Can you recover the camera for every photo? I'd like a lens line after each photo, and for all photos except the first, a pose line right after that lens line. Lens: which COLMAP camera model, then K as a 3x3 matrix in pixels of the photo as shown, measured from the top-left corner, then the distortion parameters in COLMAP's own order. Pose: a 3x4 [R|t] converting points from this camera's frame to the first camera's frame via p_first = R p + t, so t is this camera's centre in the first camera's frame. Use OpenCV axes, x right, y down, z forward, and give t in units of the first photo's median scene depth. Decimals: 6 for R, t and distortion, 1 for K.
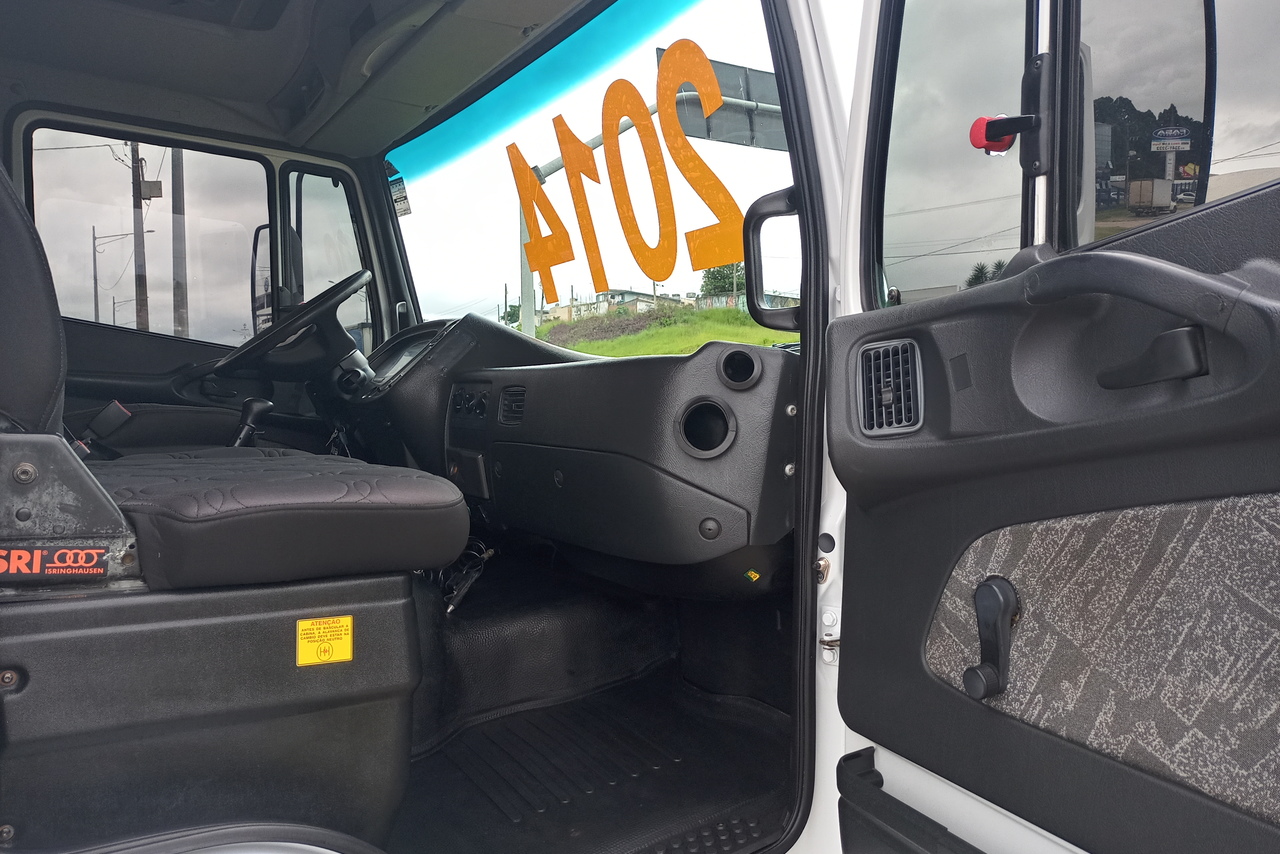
lens RADIAL K [[946.8, 0, 633.7], [0, 946.8, 431.1], [0, 0, 1]] dist [0.050370, -0.061301]
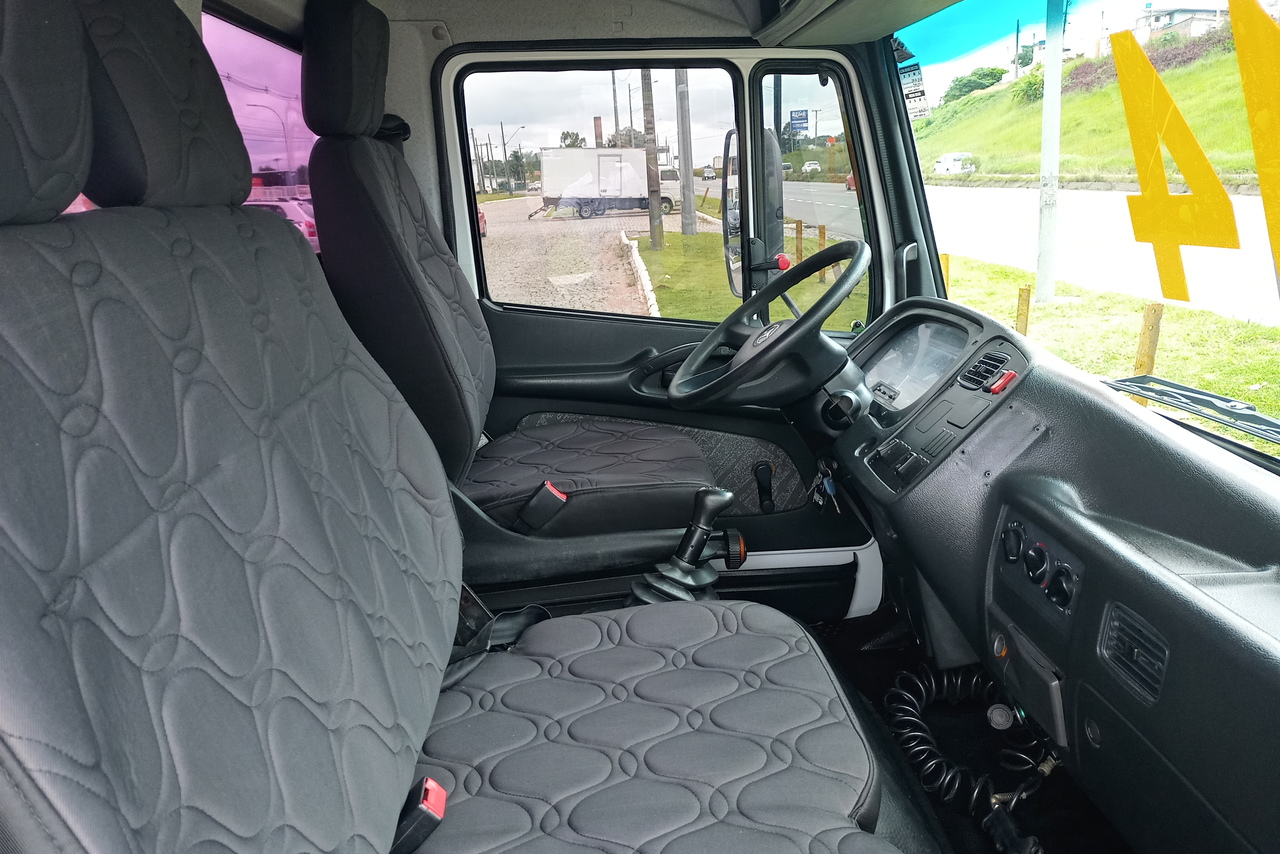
lens RADIAL K [[946.8, 0, 630.9], [0, 946.8, 436.8], [0, 0, 1]] dist [0.050370, -0.061301]
pose [[0.876538, 0.075384, -0.475393, -0.080099], [0.042348, 0.971752, 0.232175, -0.175466], [0.479466, -0.223642, 0.848585, 0.267482]]
